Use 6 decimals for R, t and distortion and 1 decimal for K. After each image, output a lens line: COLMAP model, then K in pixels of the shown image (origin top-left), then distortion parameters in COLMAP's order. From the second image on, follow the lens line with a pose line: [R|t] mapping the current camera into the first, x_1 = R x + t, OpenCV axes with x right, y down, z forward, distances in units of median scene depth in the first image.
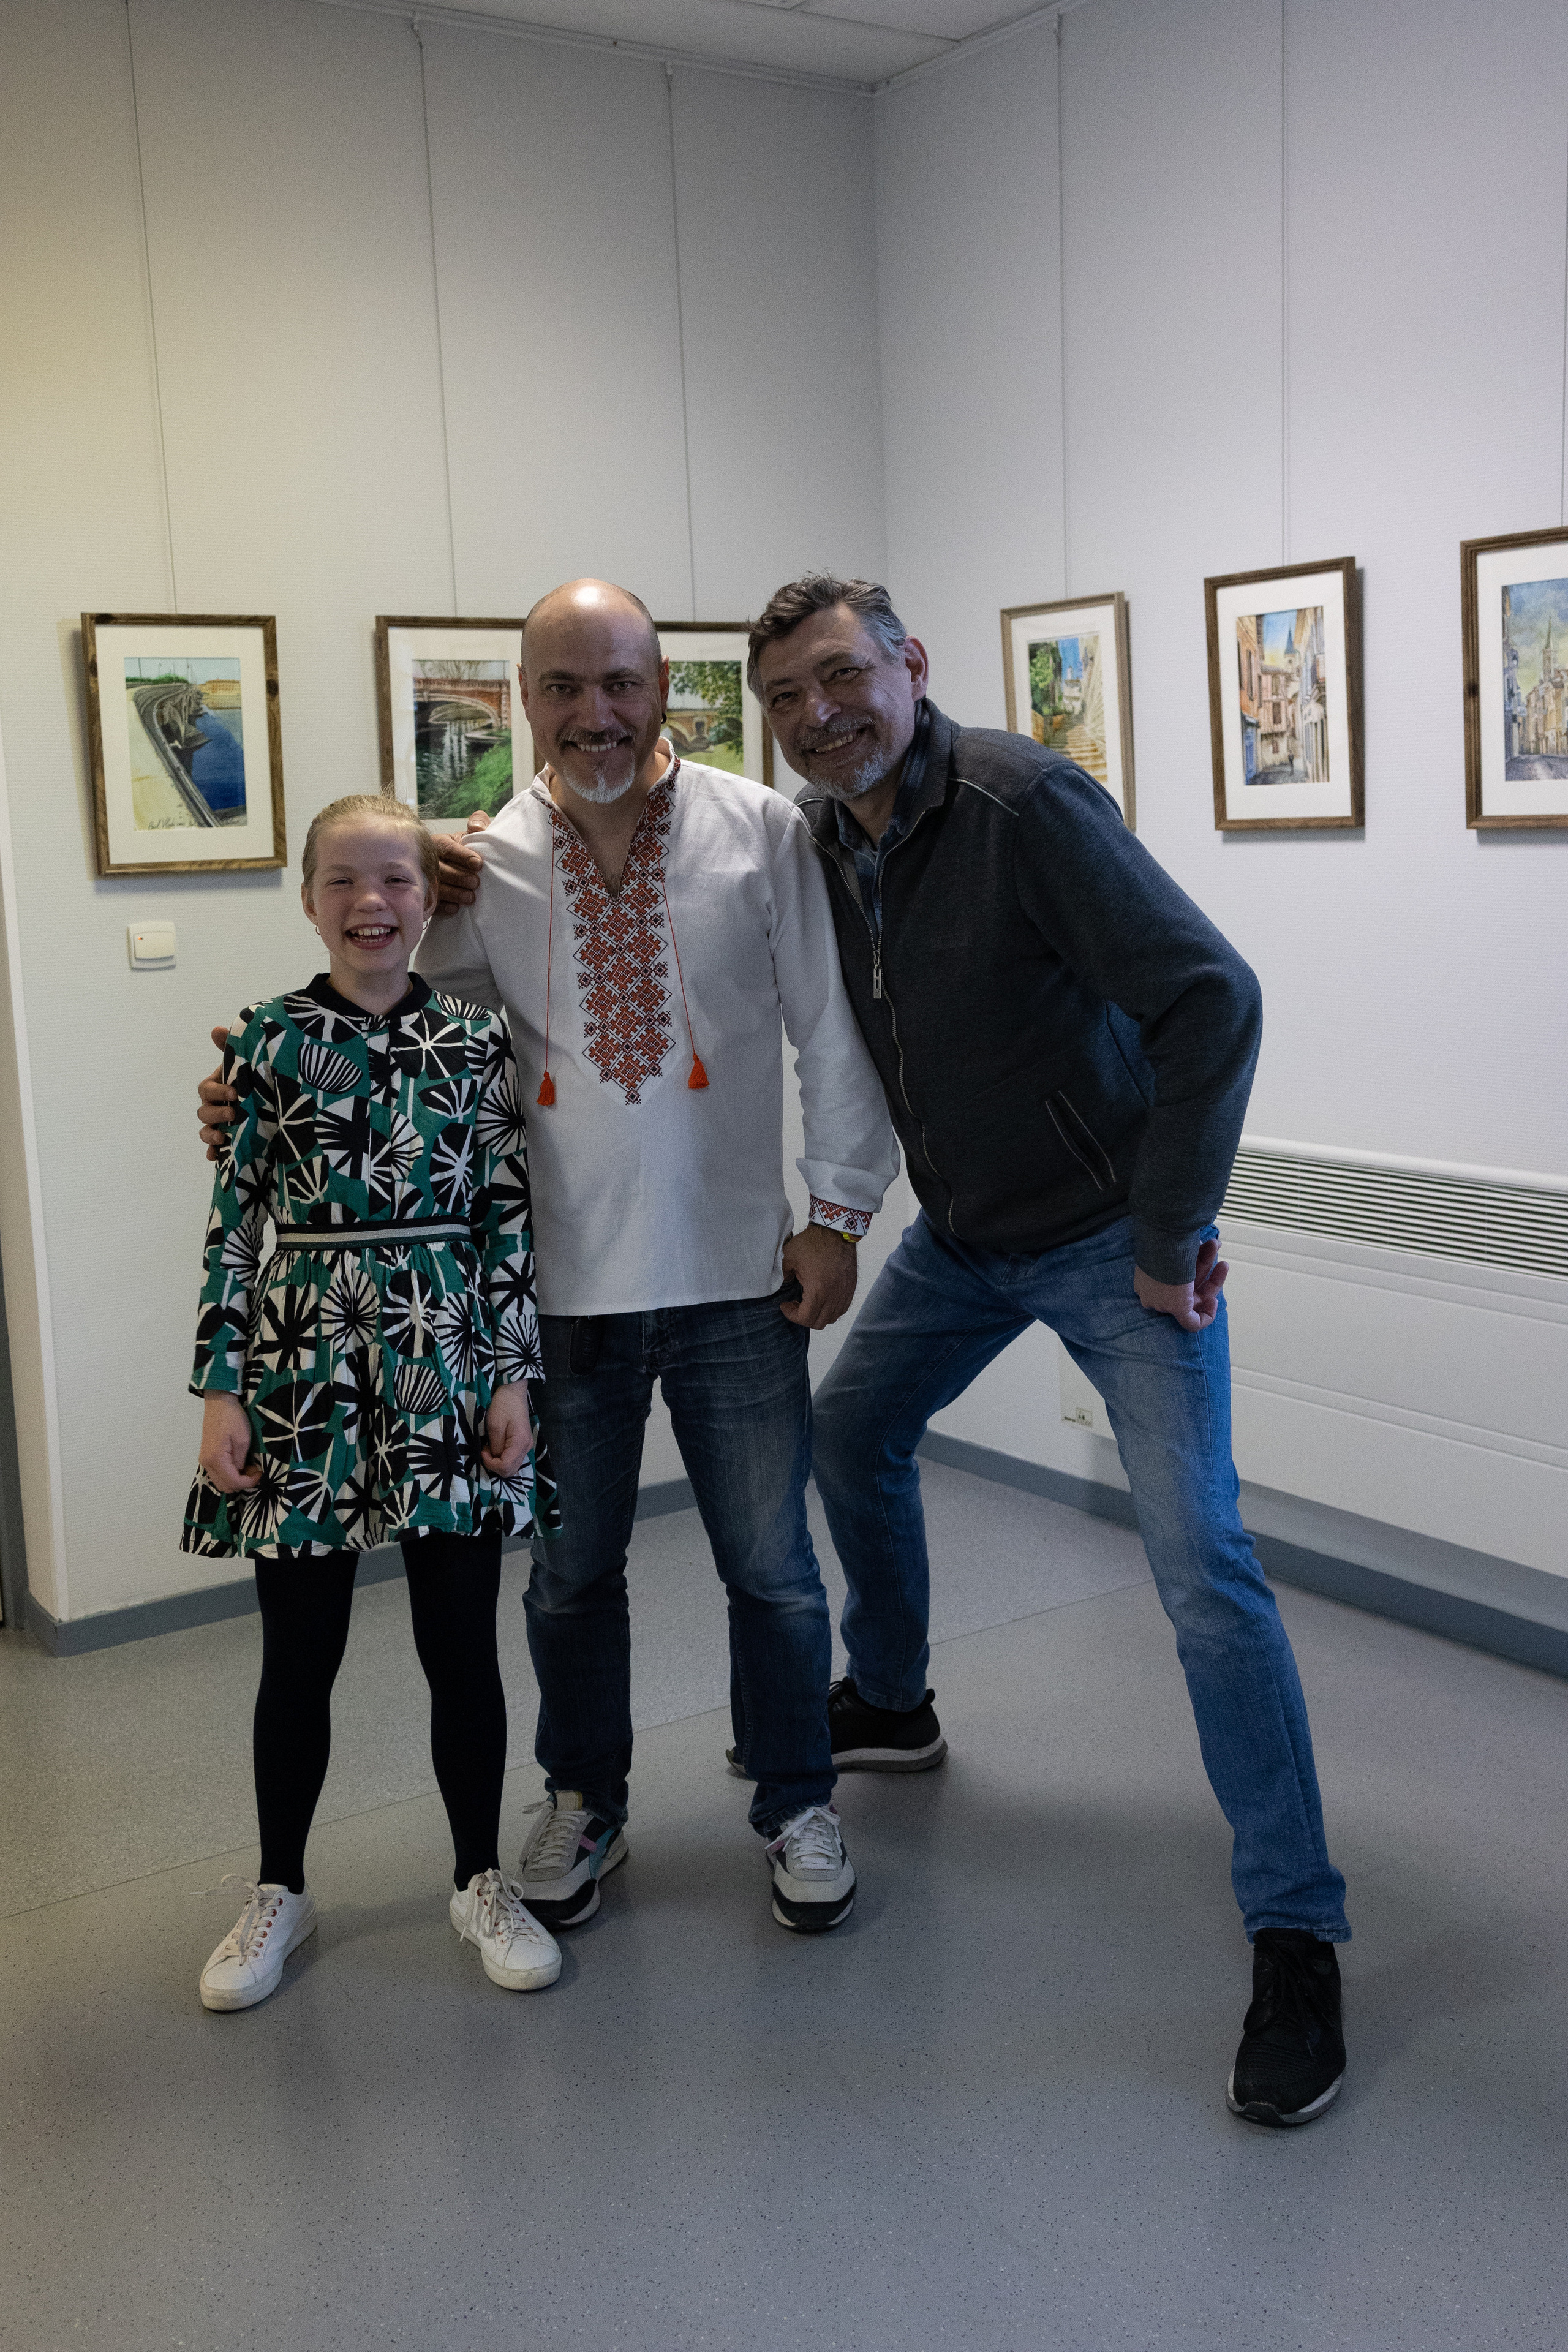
lens RADIAL K [[2365.6, 0, 783.7], [0, 2365.6, 1162.8], [0, 0, 1]] dist [0.018523, 0.000000]
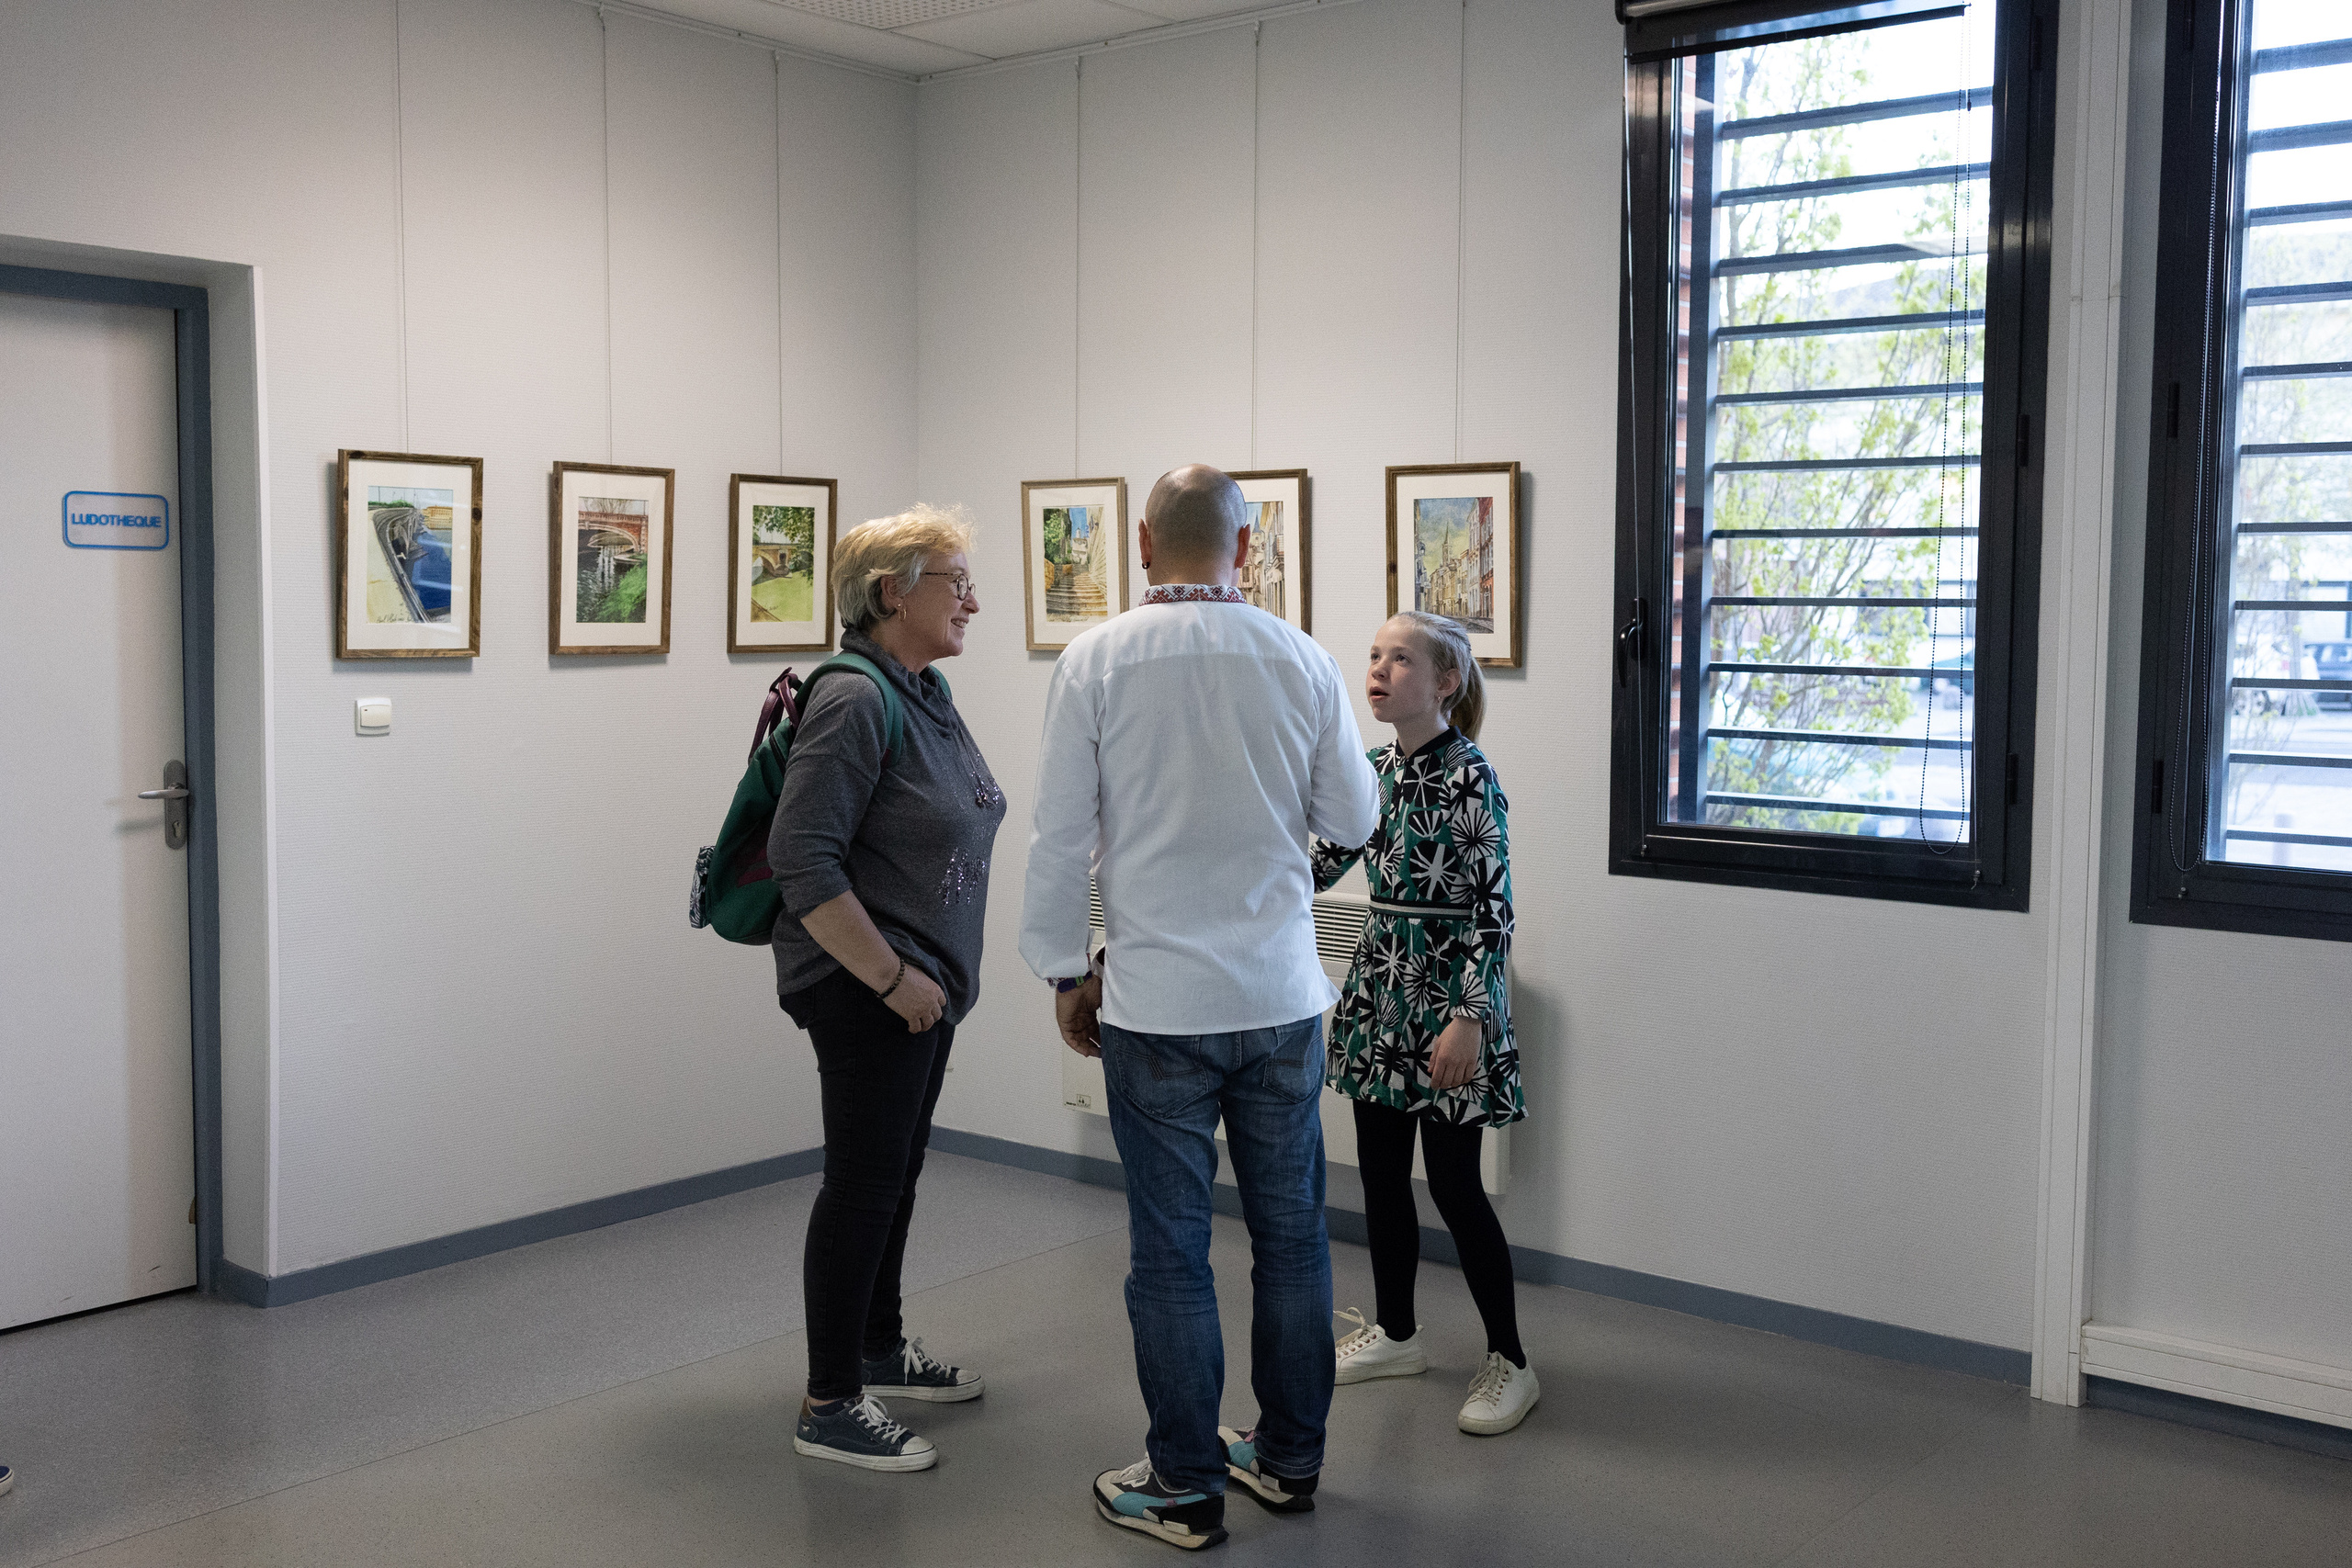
lens RADIAL K [[2365.3, 0, 1171.4], [0, 2365.3, 777.2], [0, 0, 1]] dist [0.018523, 0.000000]
pose [[0.959765, 0.024009, 0.279776, -0.211937], [-0.001675, 0.996810, -0.079795, 0.037360], [-0.280800, 0.076116, 0.956743, -0.291664]]
